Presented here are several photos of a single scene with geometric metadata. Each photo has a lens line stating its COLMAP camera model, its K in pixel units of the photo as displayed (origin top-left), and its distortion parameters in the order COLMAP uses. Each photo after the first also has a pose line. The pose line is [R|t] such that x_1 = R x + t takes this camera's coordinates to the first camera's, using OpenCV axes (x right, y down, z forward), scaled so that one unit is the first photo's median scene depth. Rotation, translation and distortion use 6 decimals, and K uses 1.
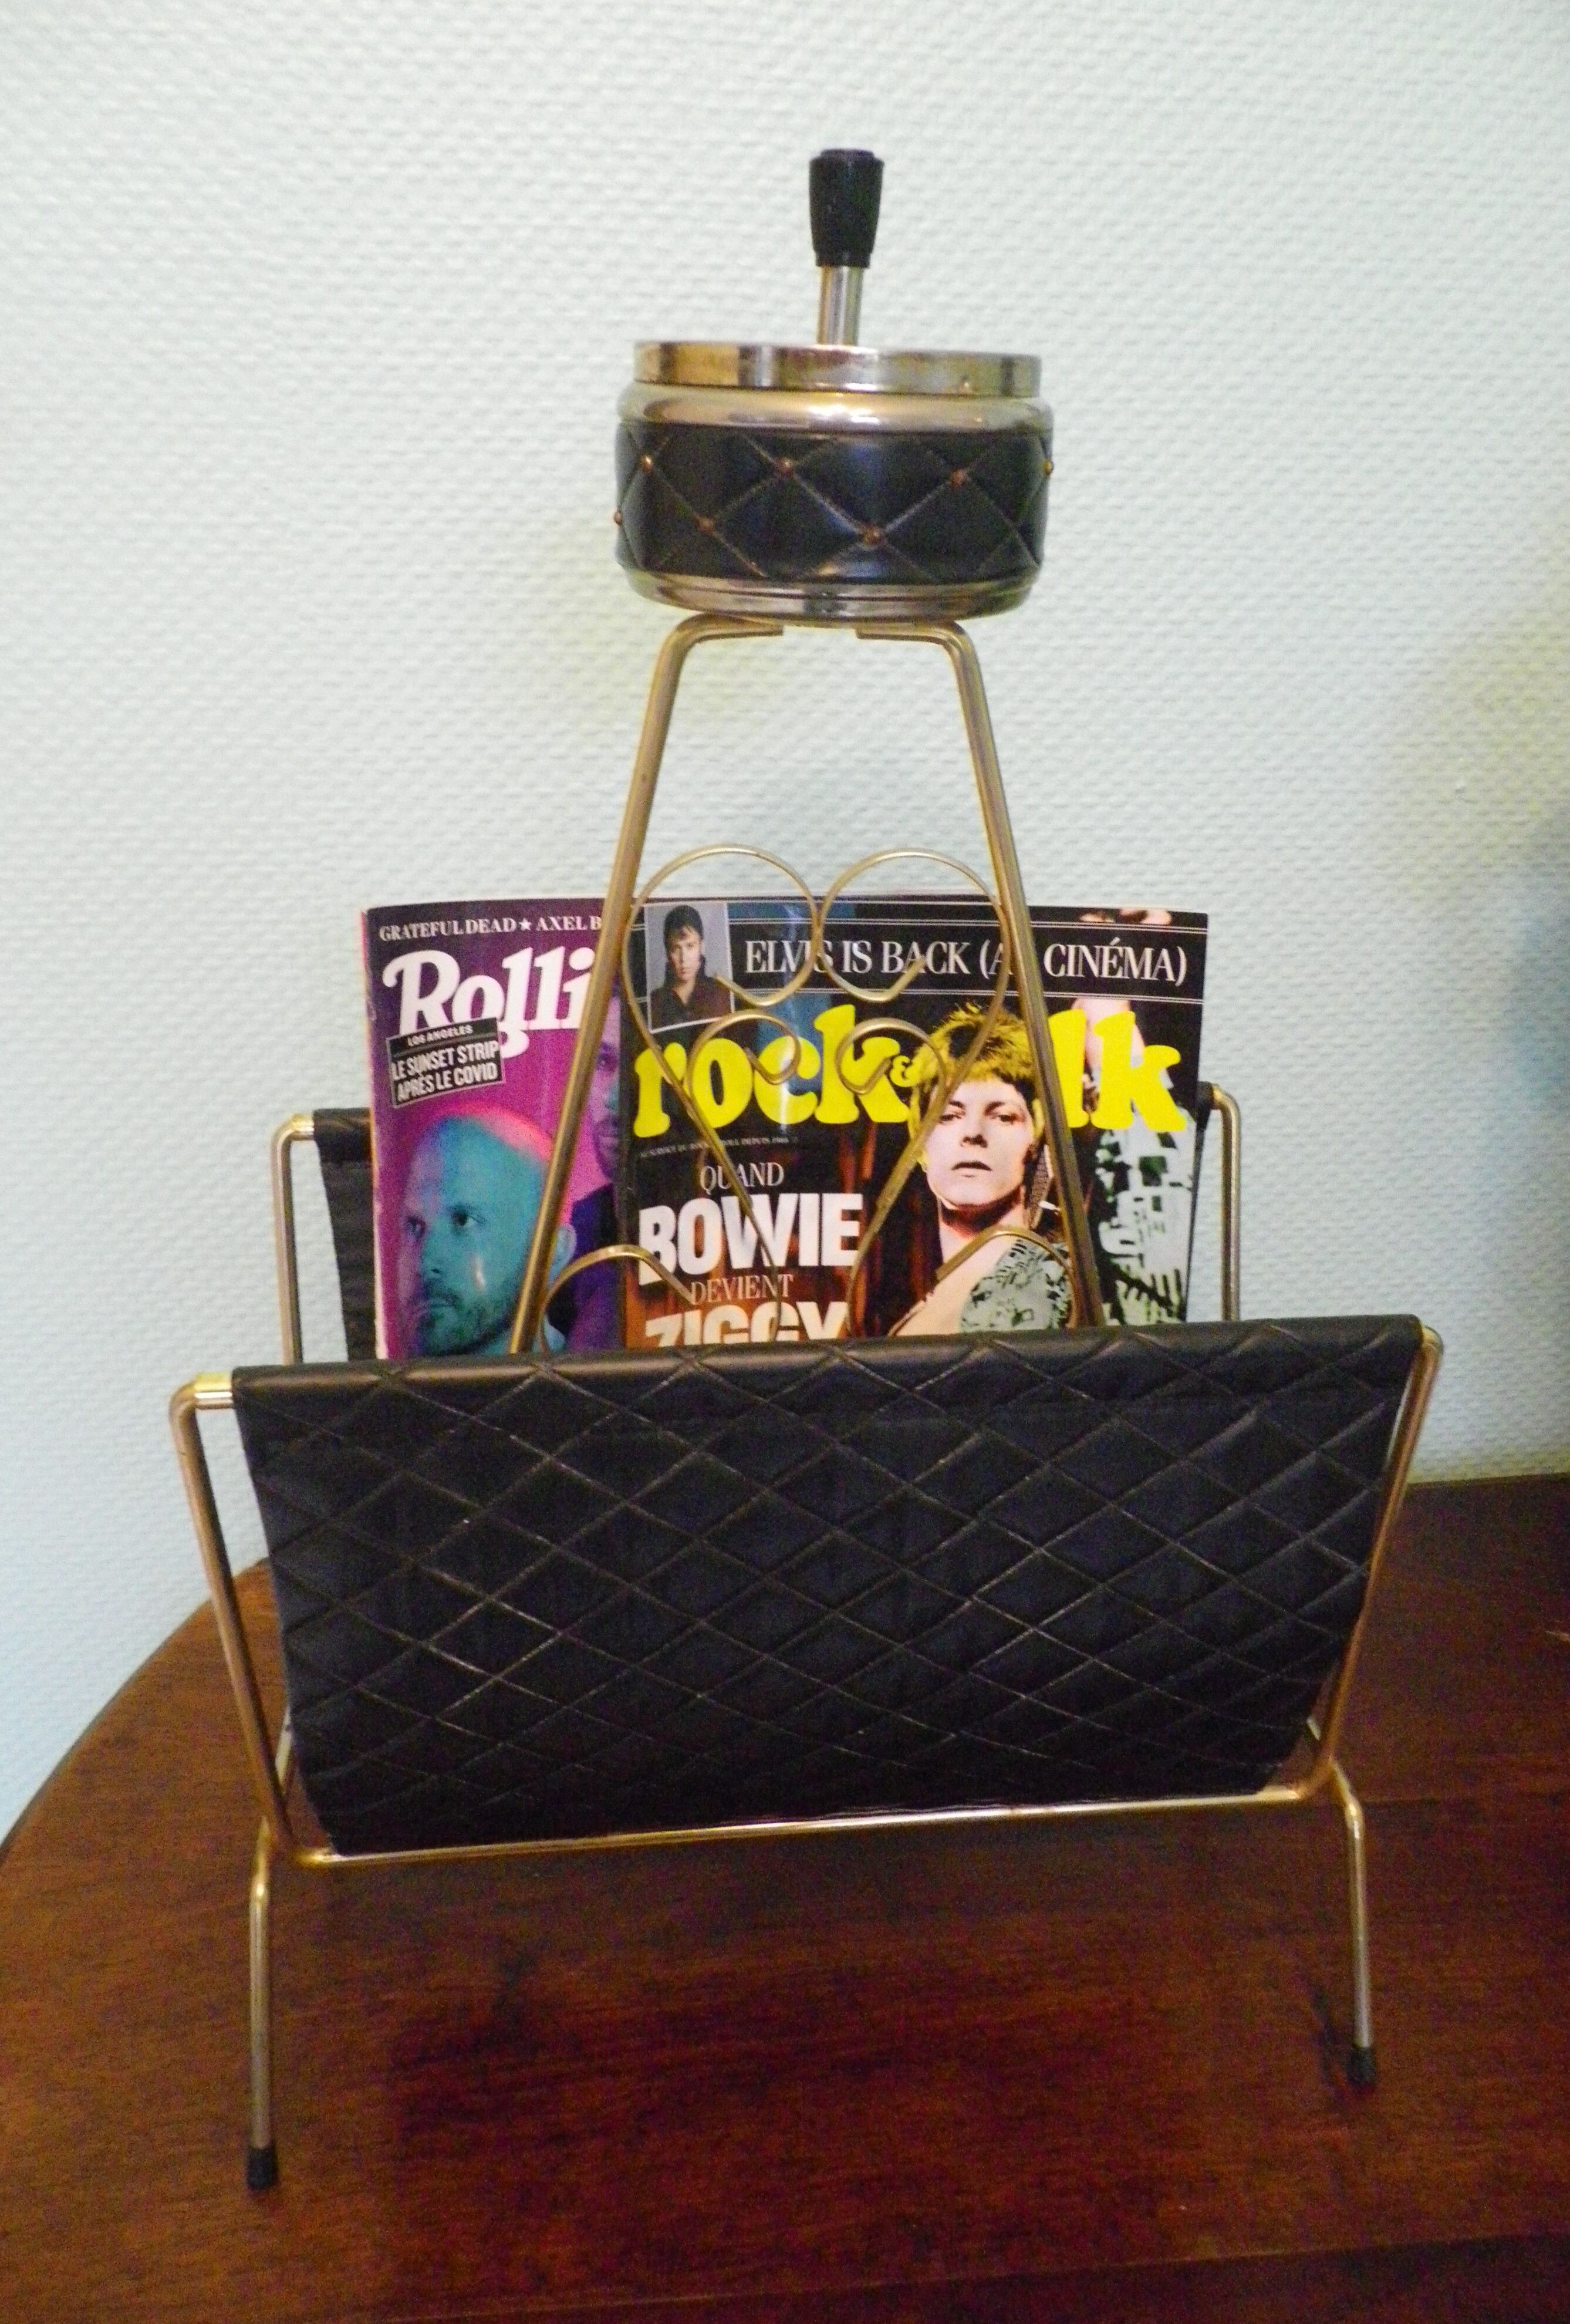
lens RADIAL K [[1771.0, 0, 803.1], [0, 1771.0, 1150.2], [0, 0, 1]] dist [0.002092, 0.003833]
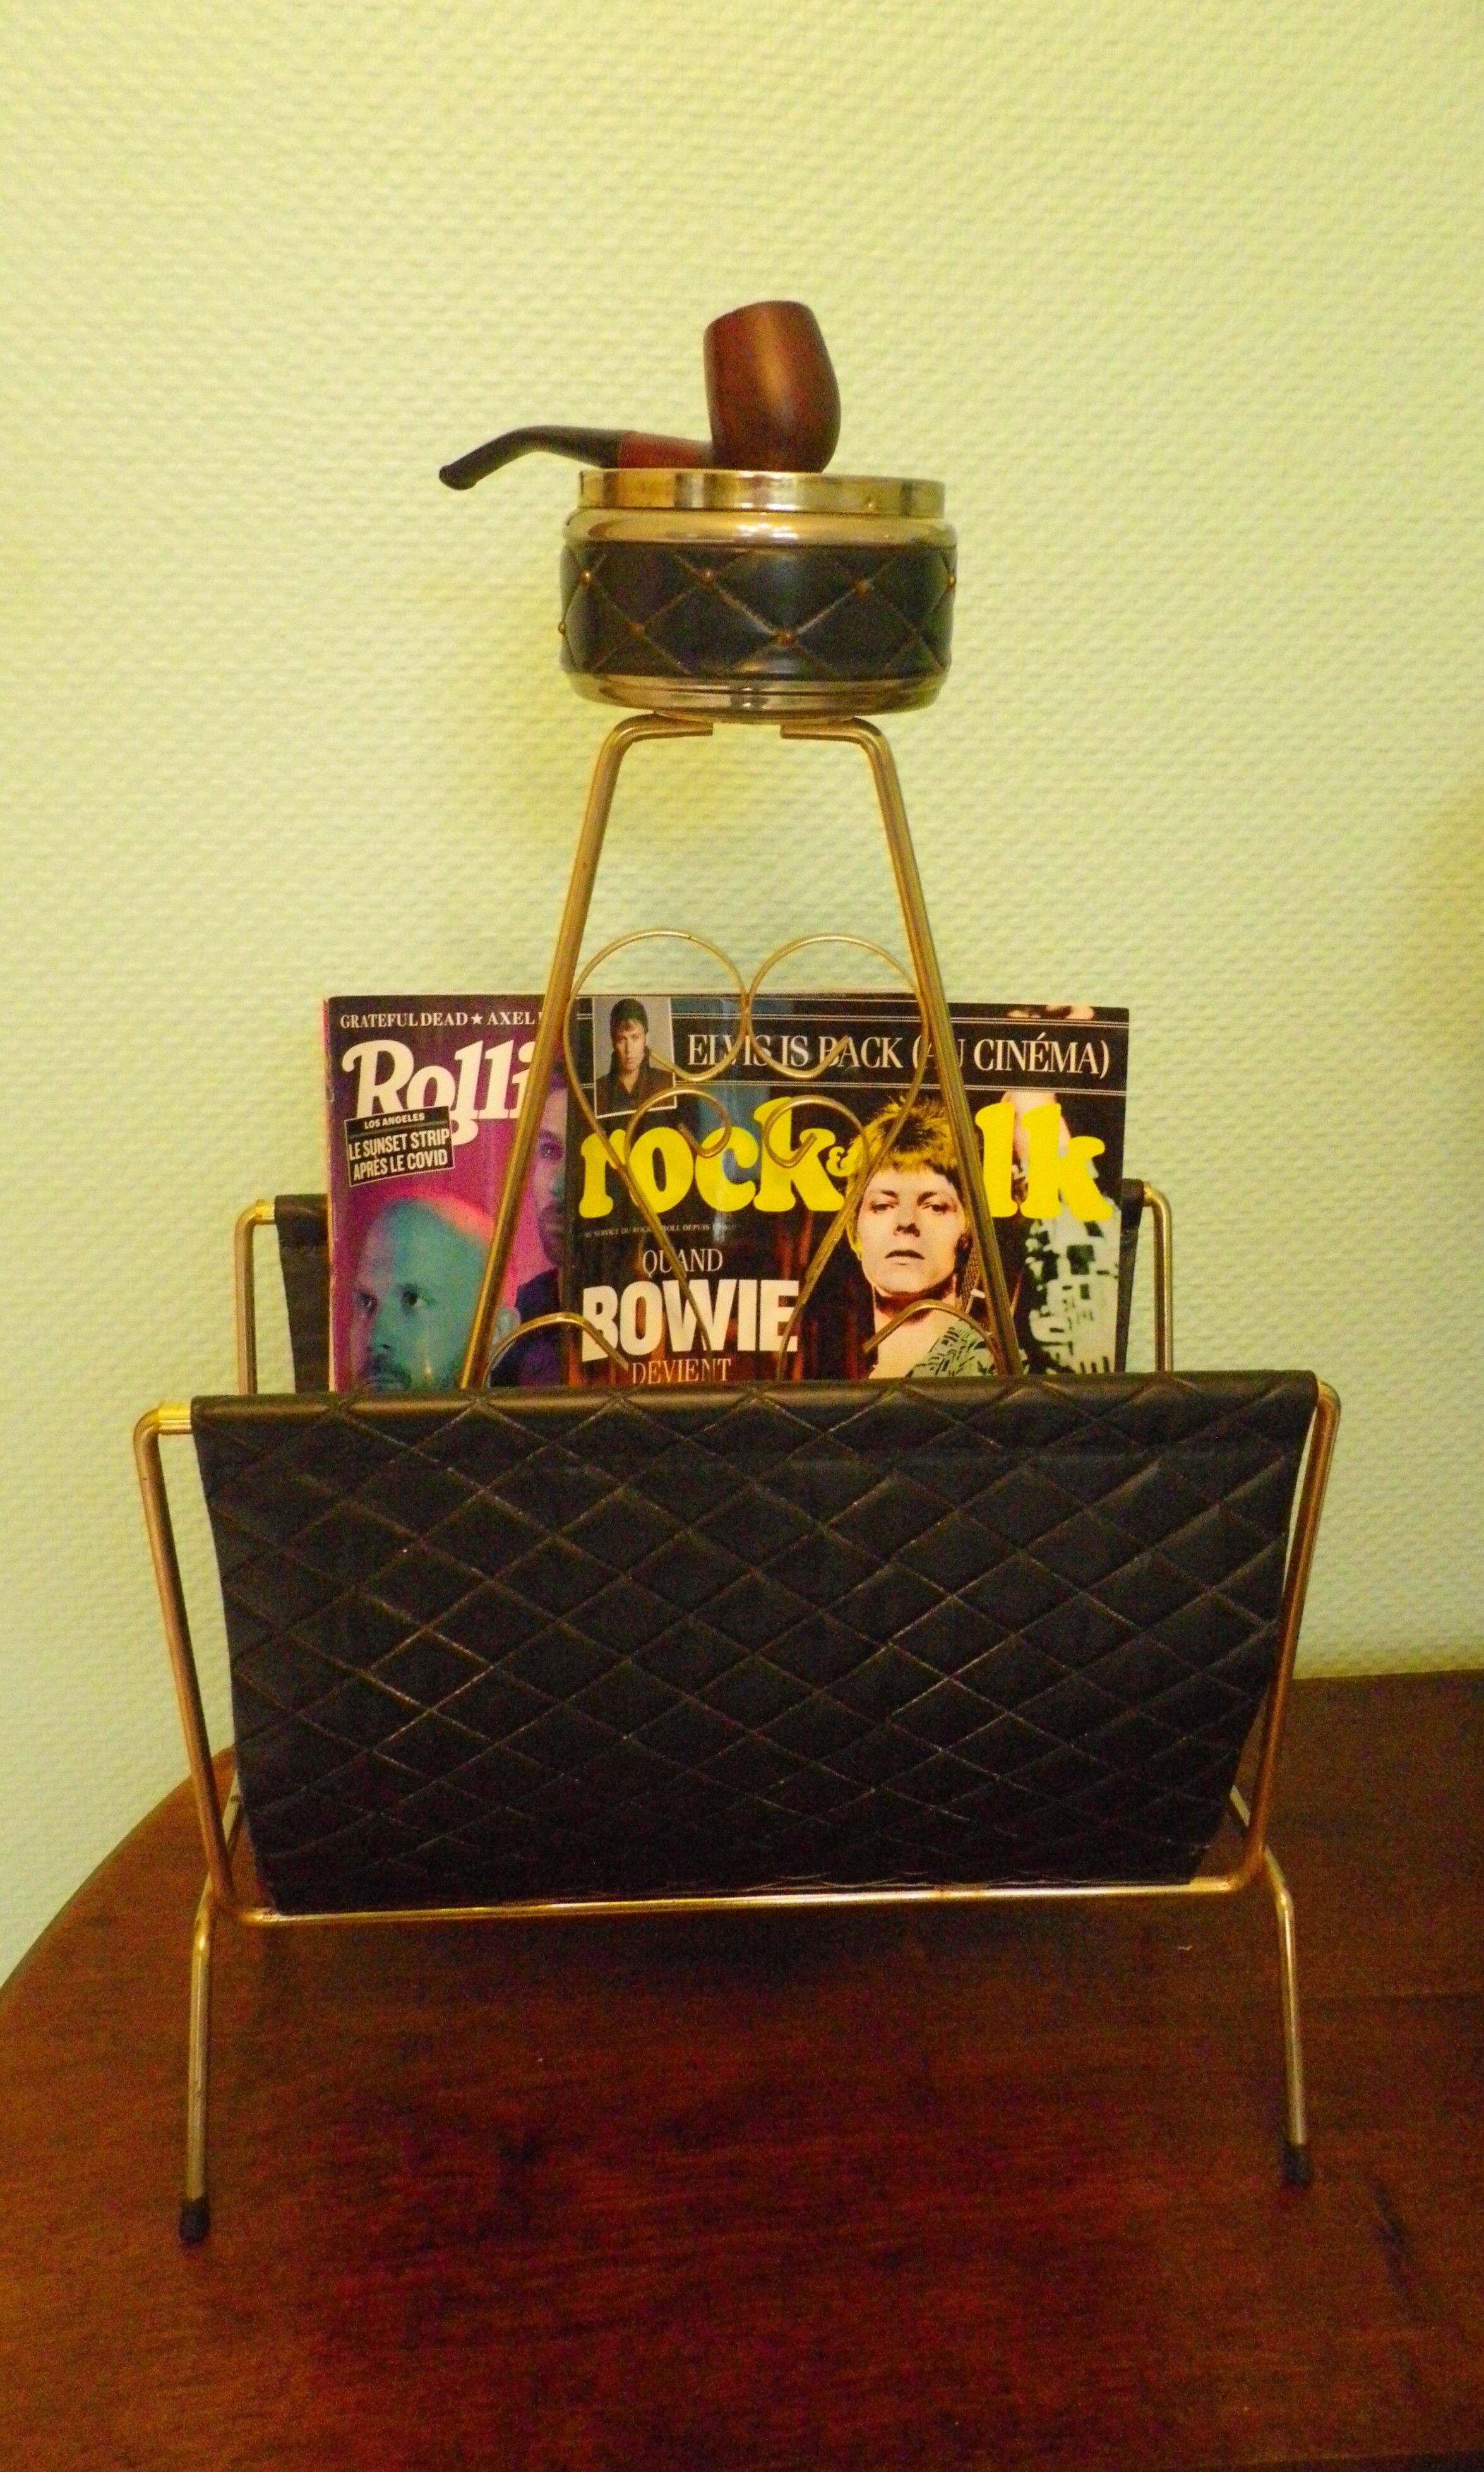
lens RADIAL K [[1941.7, 0, 742.0], [0, 1941.7, 1236.0], [0, 0, 1]] dist [0.000071, 0.000613]
pose [[0.999429, 0.007355, -0.032972, 0.039183], [-0.009621, 0.997563, -0.069108, 0.080336], [0.032383, 0.069386, 0.997064, -0.135854]]
